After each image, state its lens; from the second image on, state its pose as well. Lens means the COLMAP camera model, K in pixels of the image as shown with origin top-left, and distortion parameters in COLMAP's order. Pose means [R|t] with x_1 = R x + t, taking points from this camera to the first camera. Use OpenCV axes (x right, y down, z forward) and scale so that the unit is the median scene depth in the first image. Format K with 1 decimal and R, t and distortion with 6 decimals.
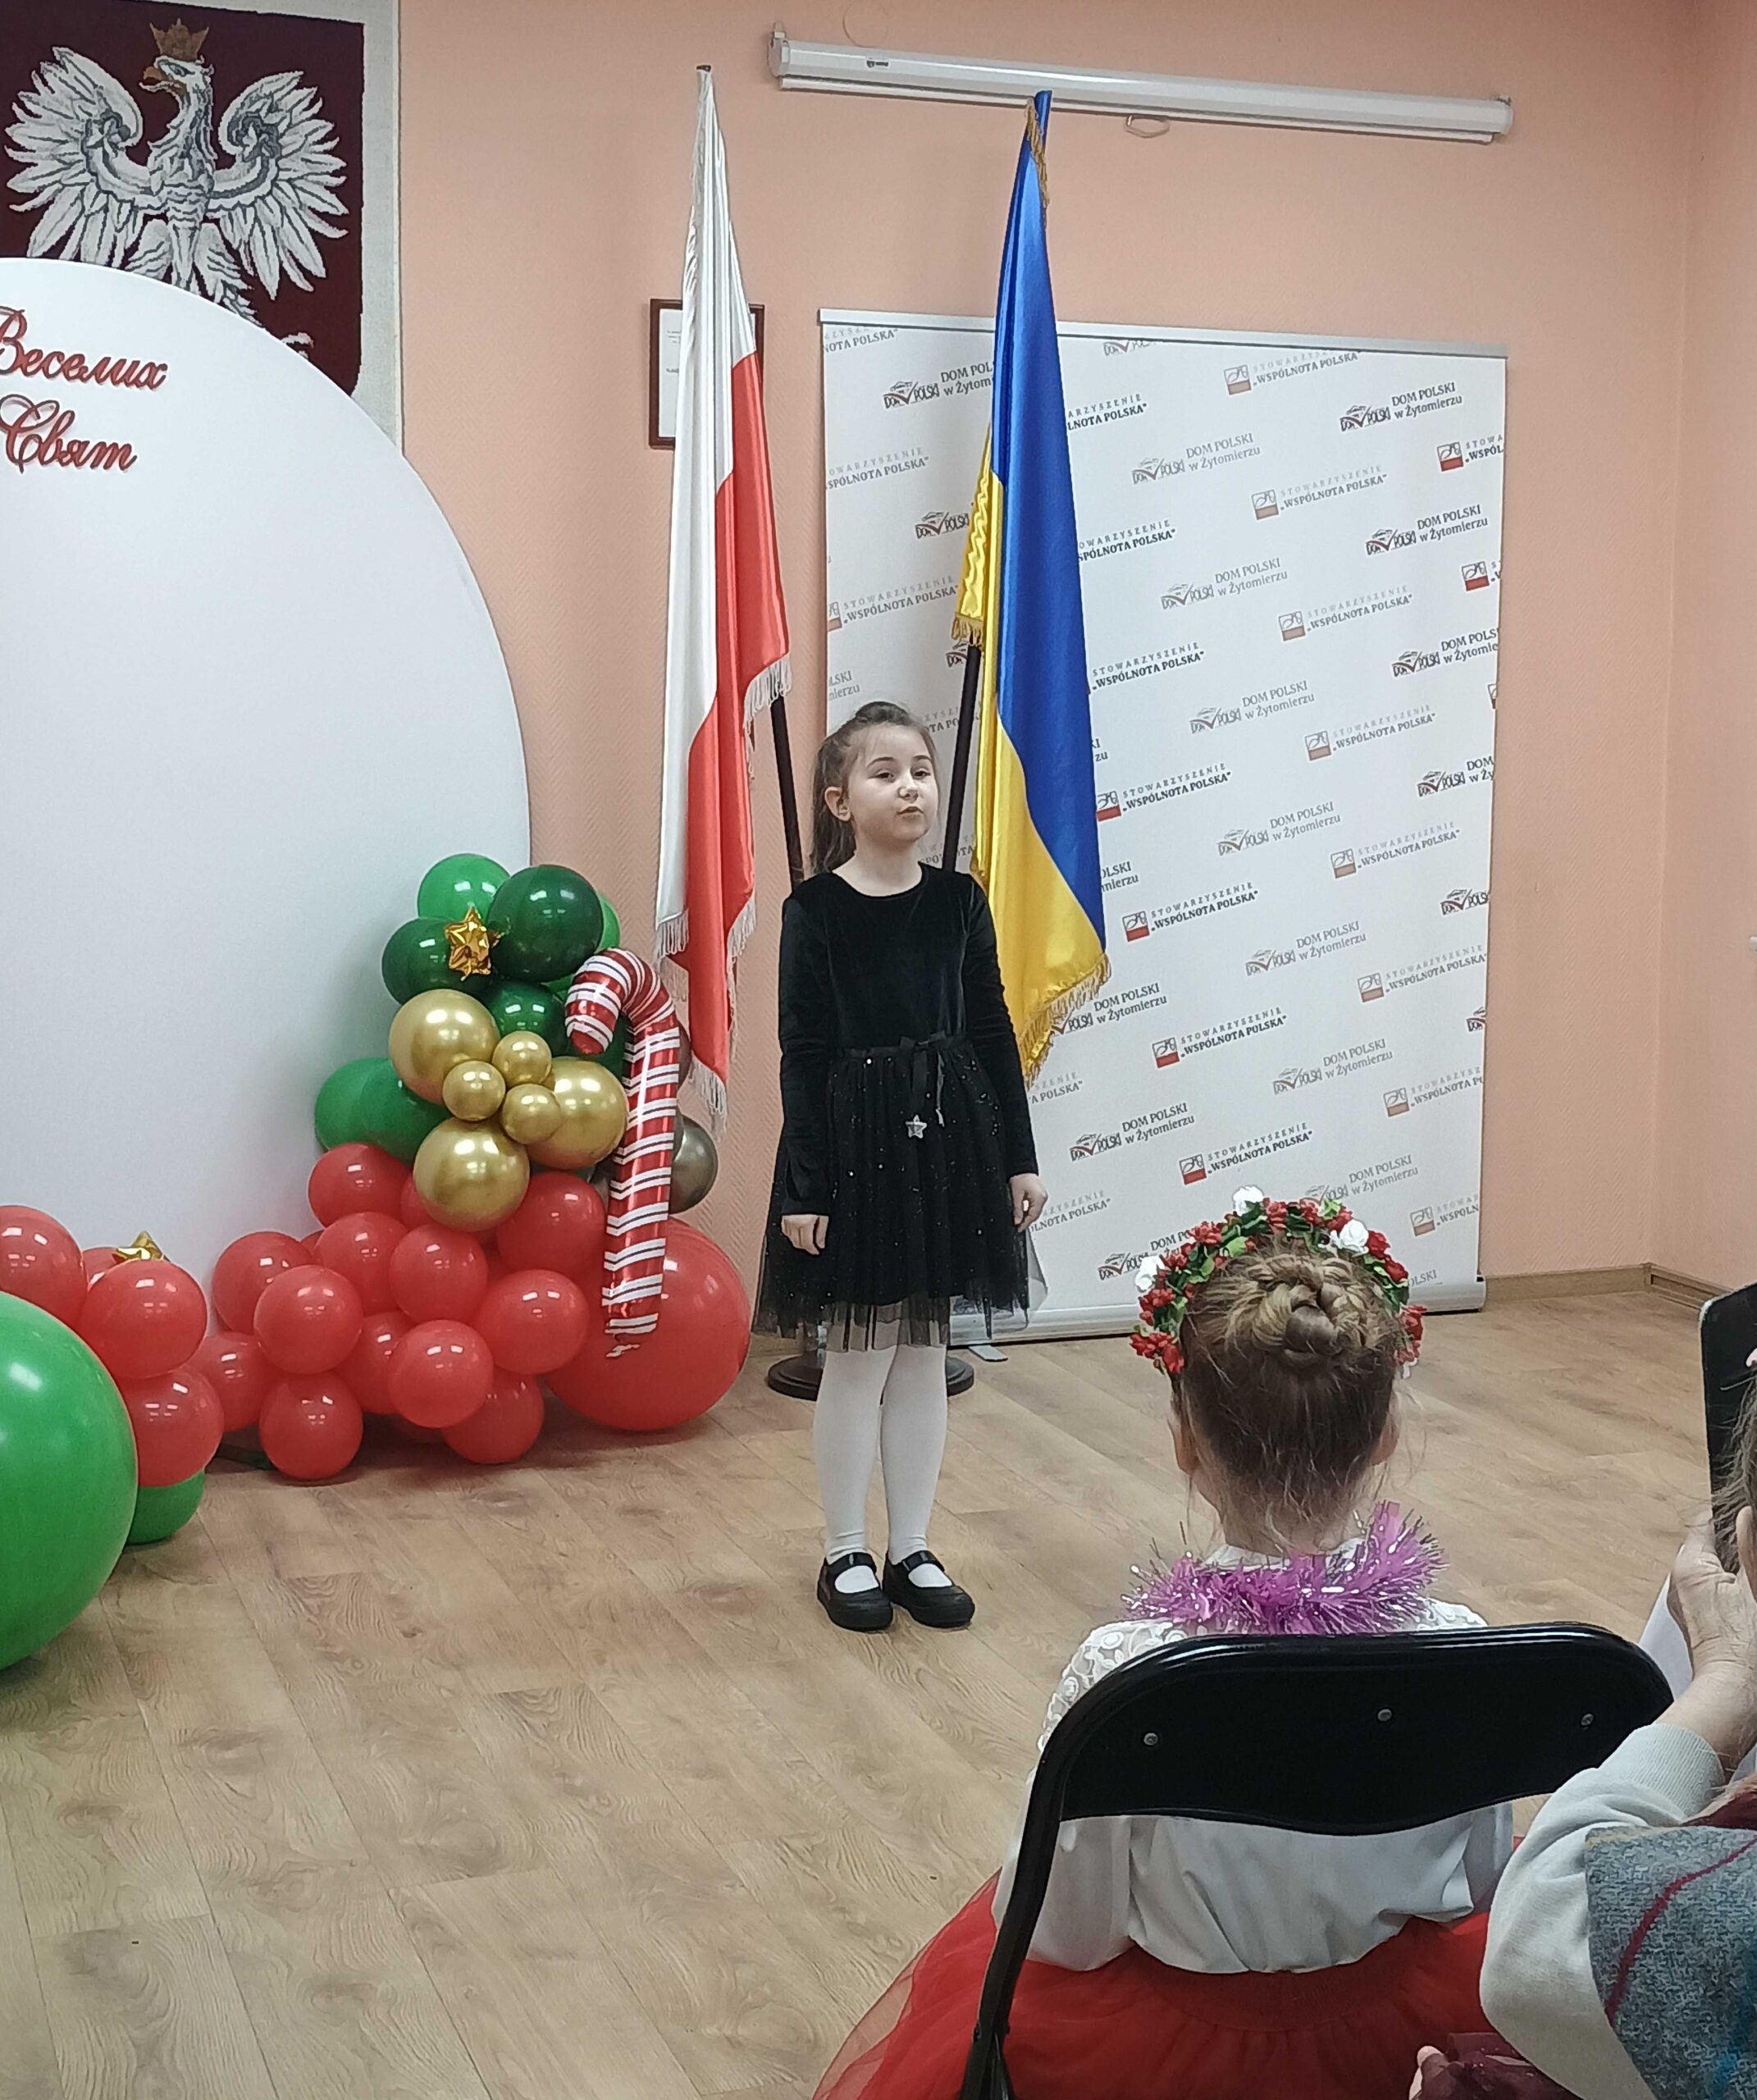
lens RADIAL K [[3226.4, 0, 1014.9], [0, 3226.4, 976.4], [0, 0, 1]] dist [0.041721, 0.000000]
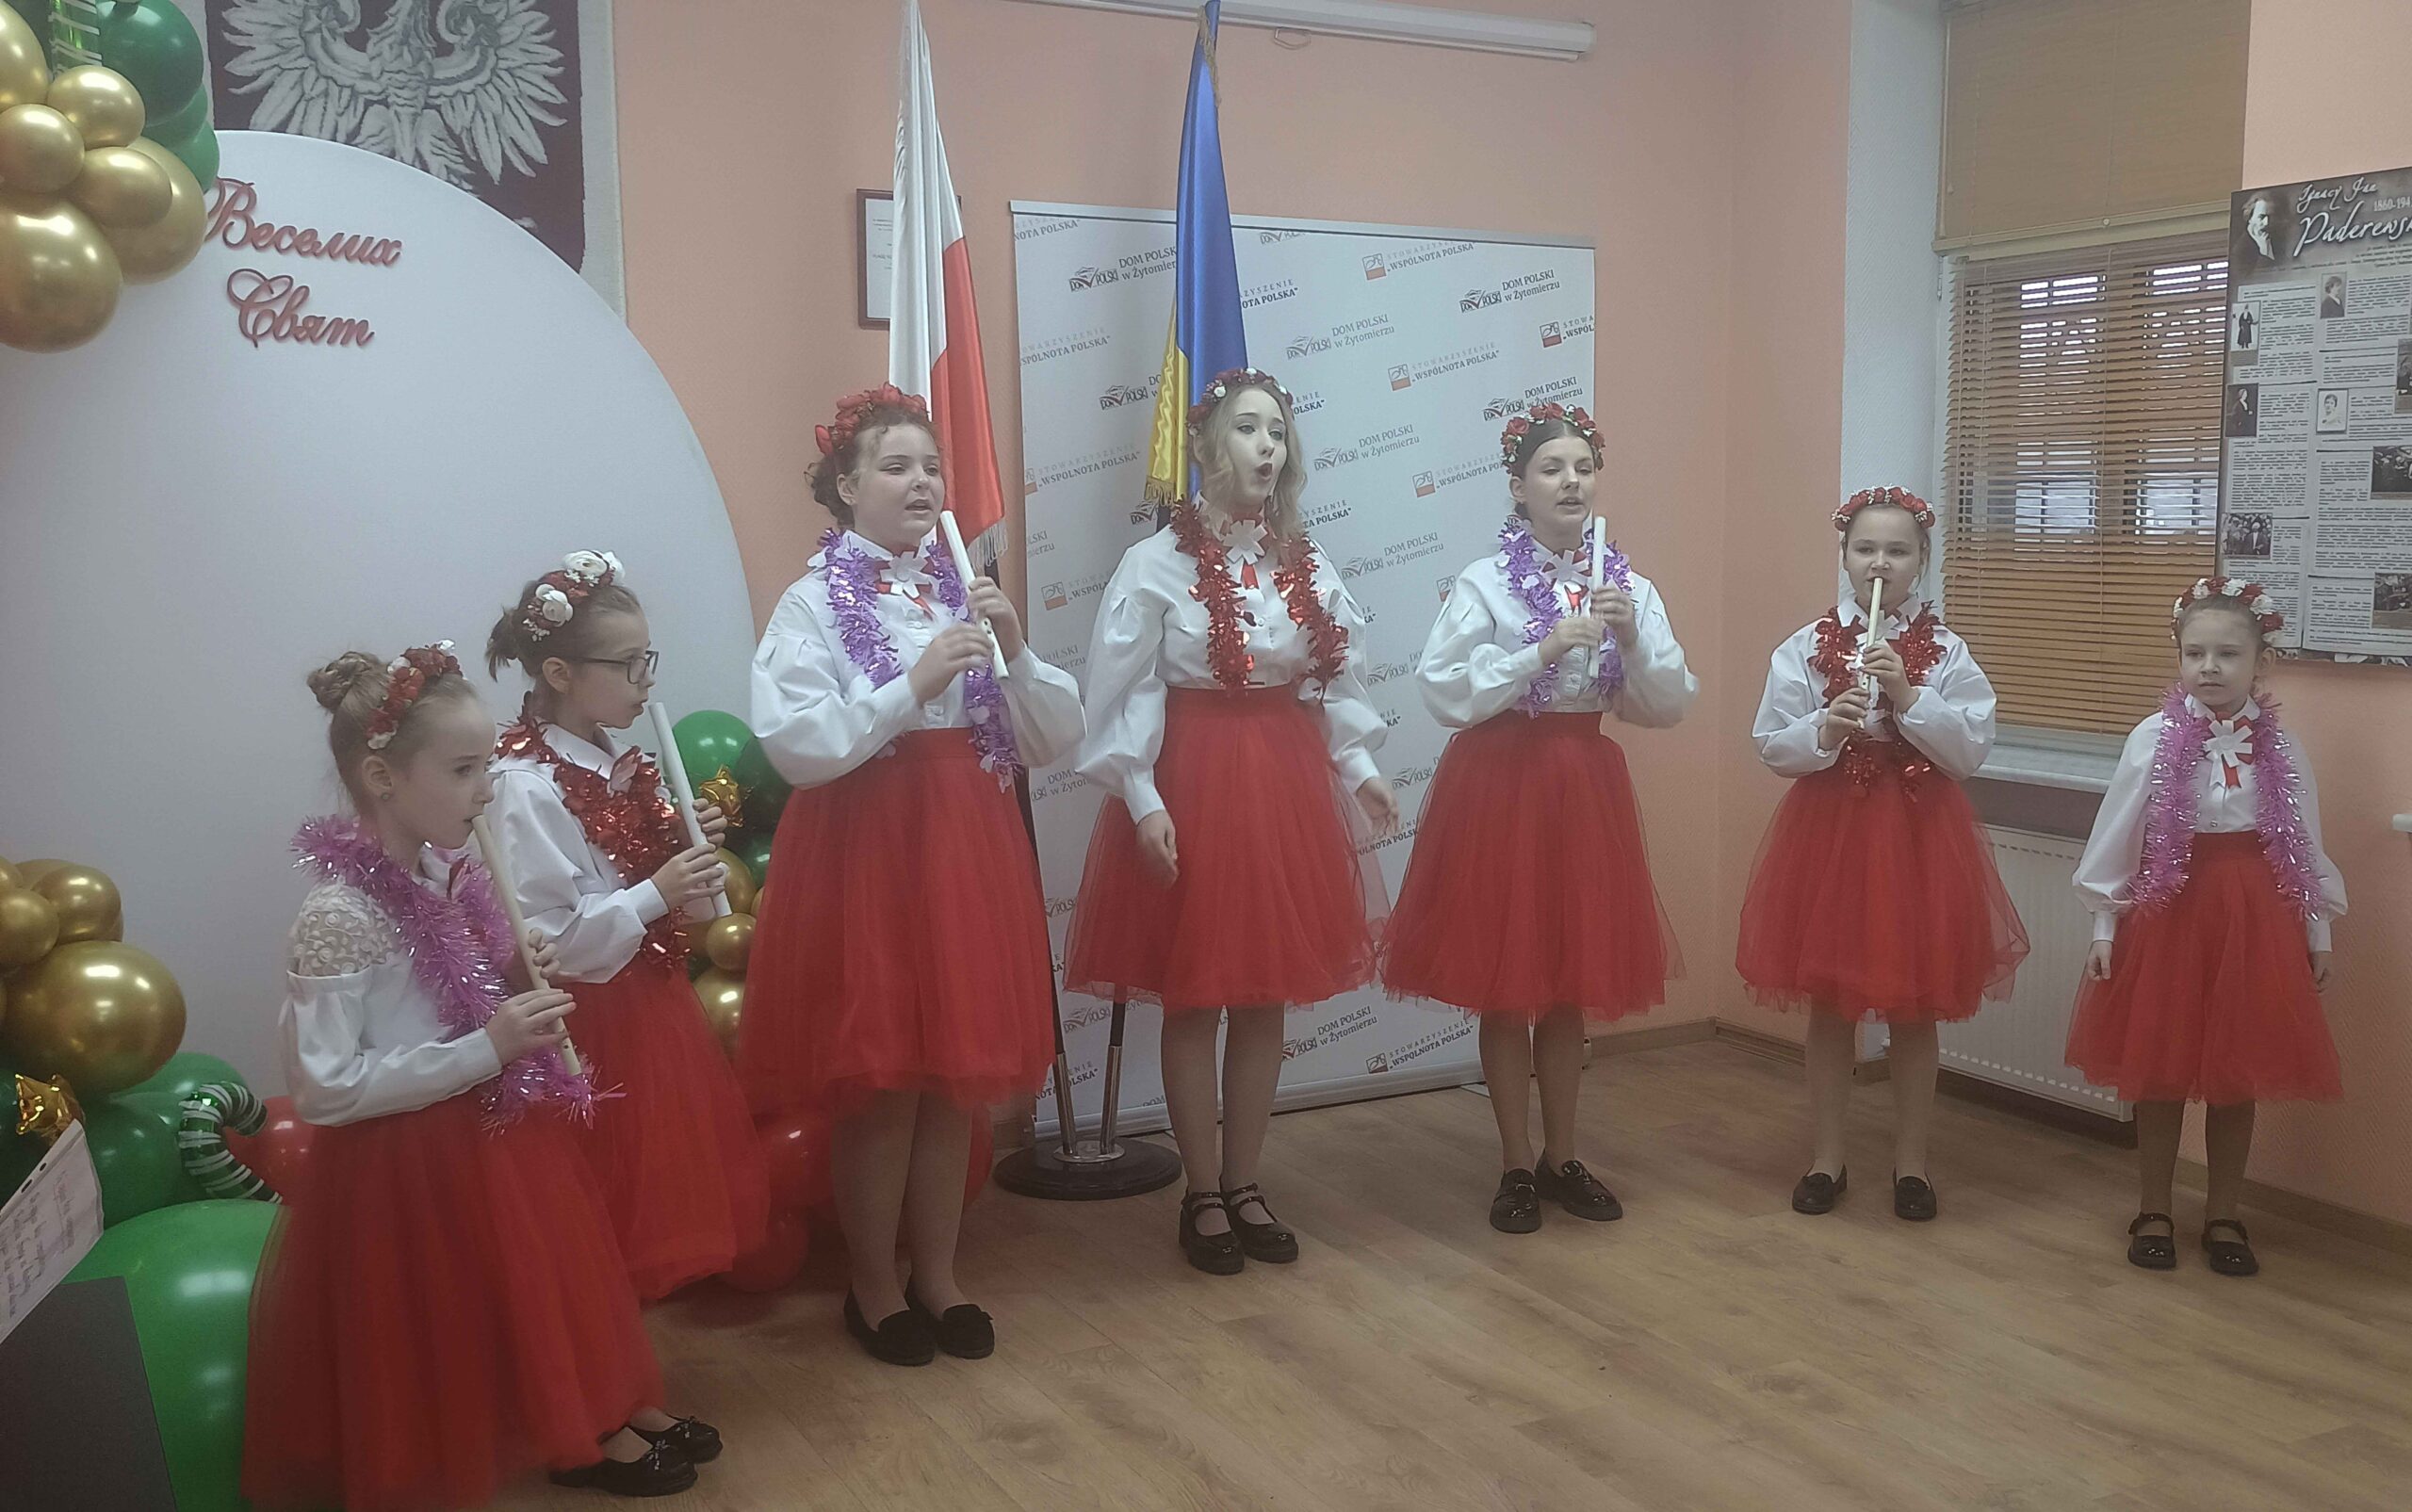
lens RADIAL K [[2324.1, 0, 1316.2], [0, 2324.1, 781.5], [0, 0, 1]] dist [0.030390, 0.000000]
pose [[0.989635, -0.032253, 0.139935, -0.079997], [0.029406, 0.999317, 0.022360, -0.026032], [-0.140561, -0.018013, 0.989908, 0.215720]]
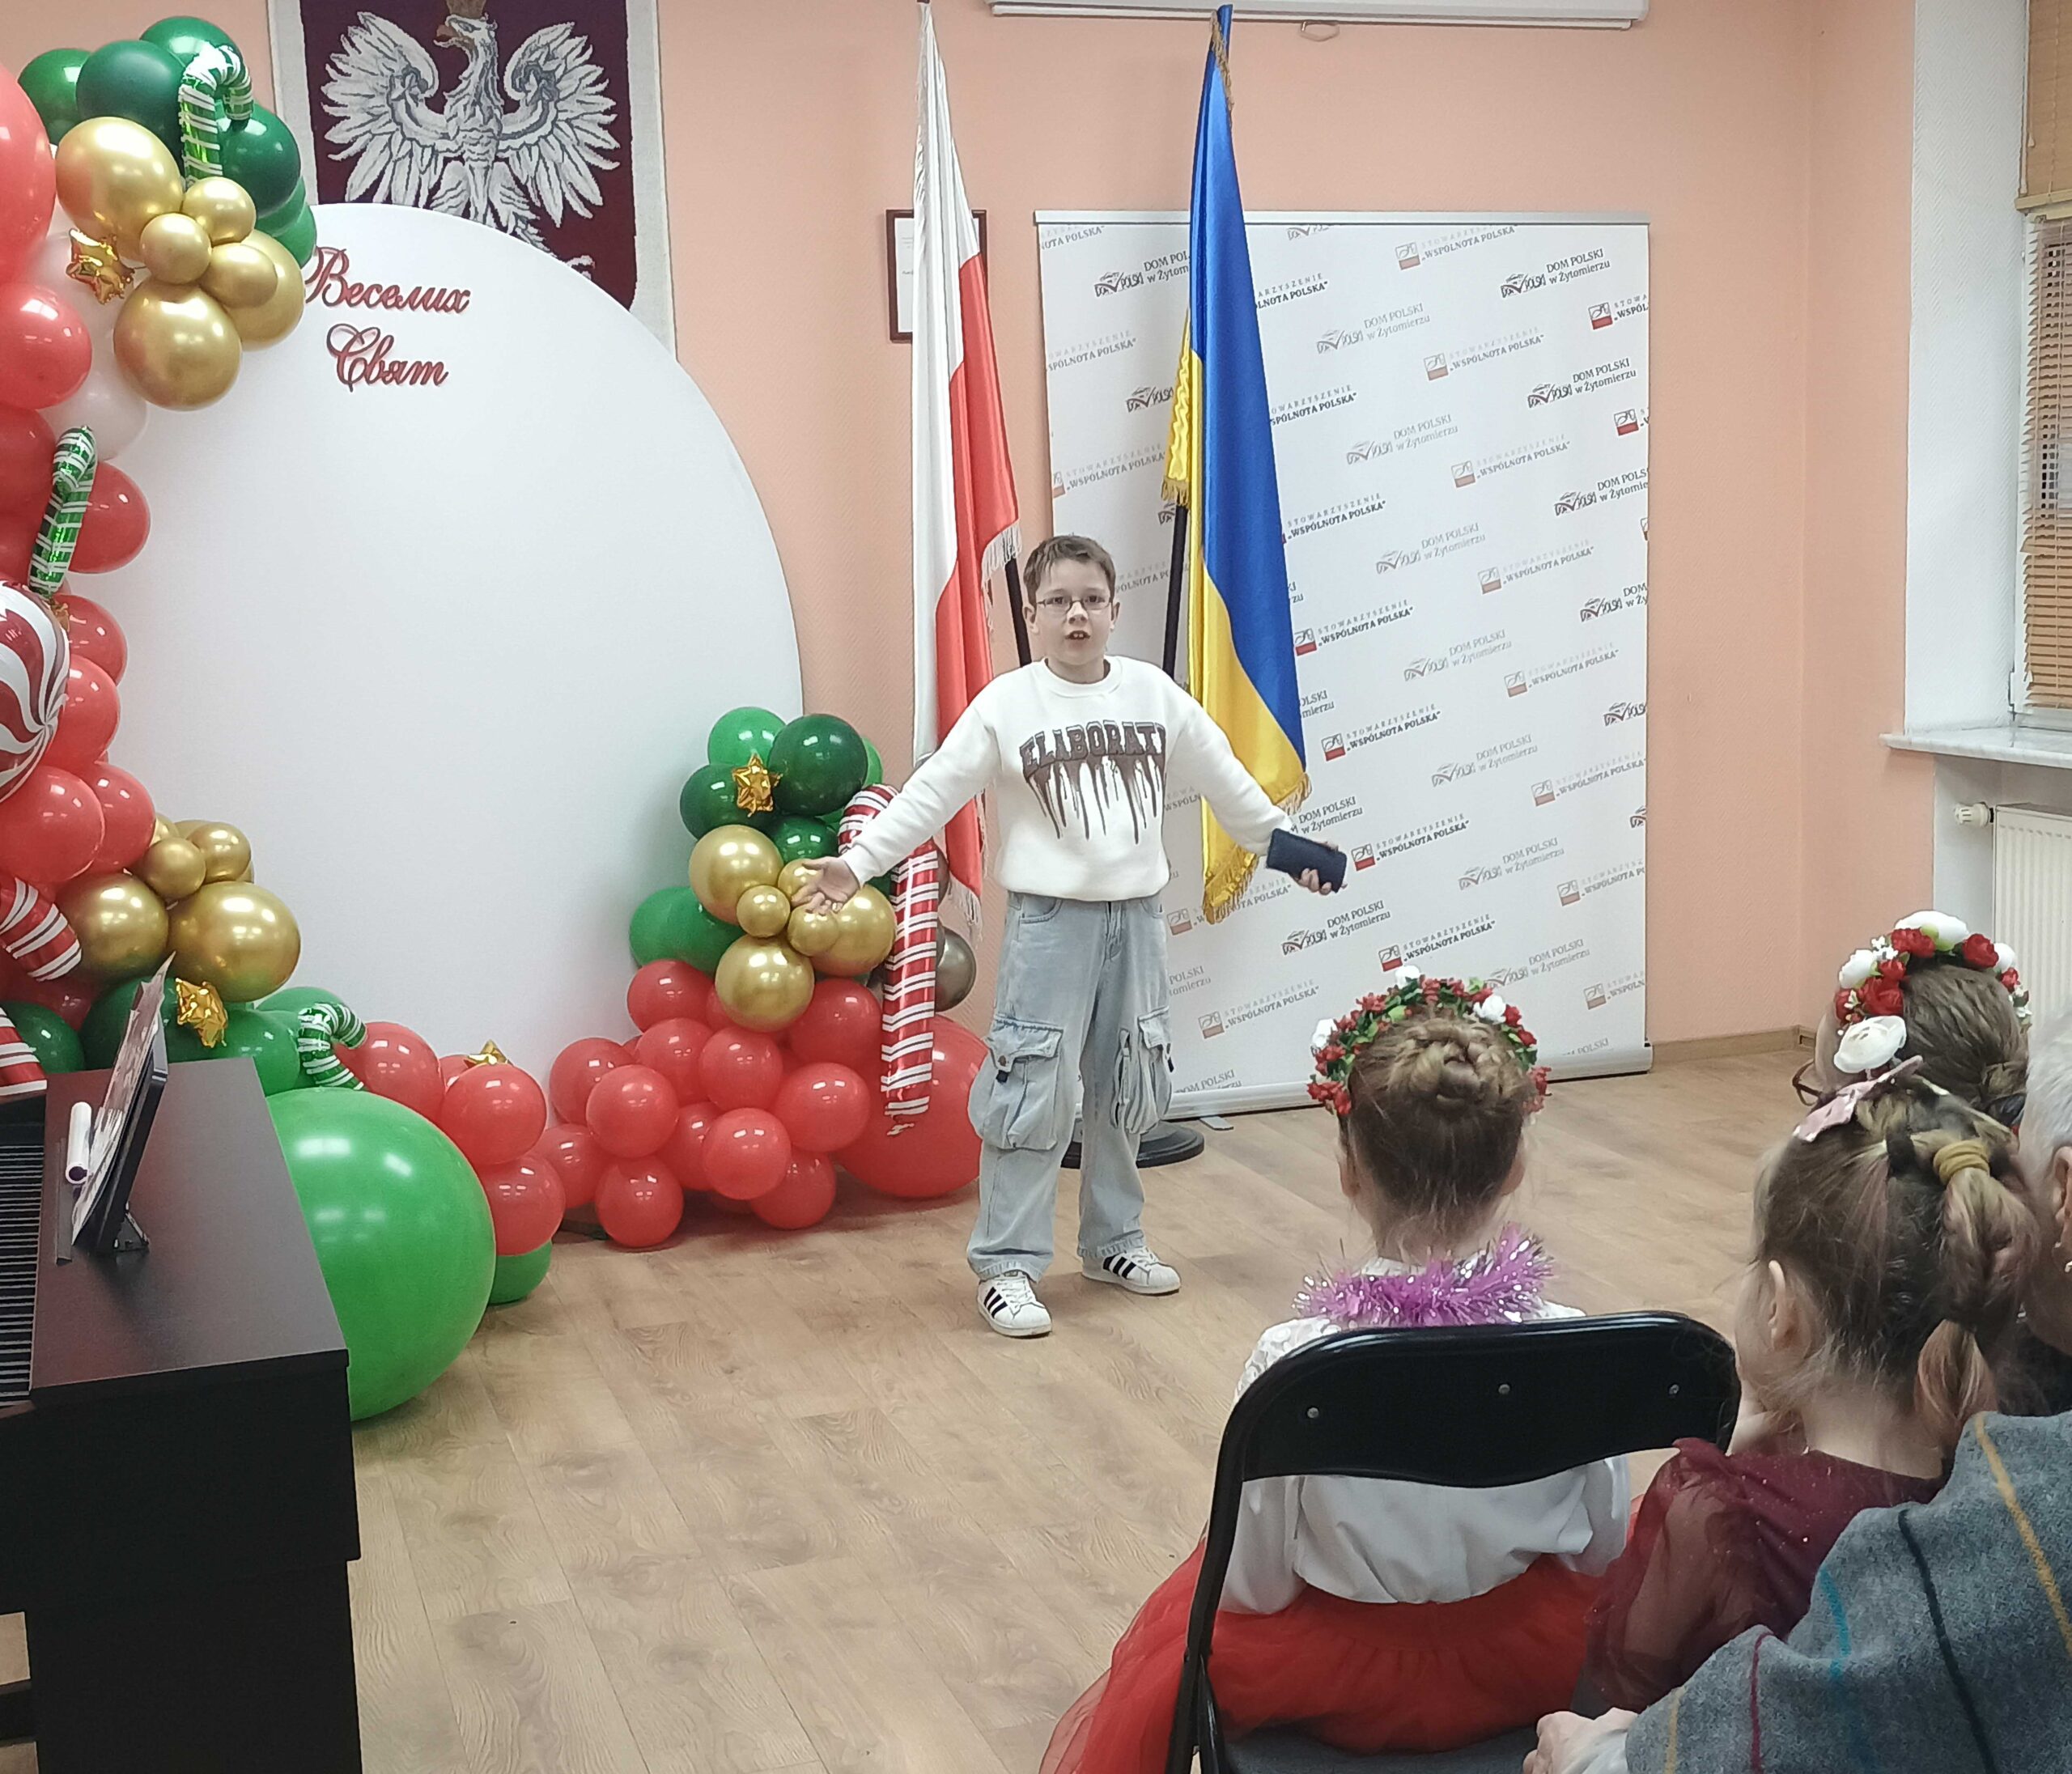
lens RADIAL K [[2889.2, 0, 1119.1], [0, 2889.2, 984.0], [0, 0, 1]] dist [0.034652, 0.000000]
pose [[0.998256, -0.034641, -0.047797, 0.008758], [0.037692, 0.997207, 0.064480, -0.000666], [0.045430, -0.066169, 0.996774, -0.031036]]
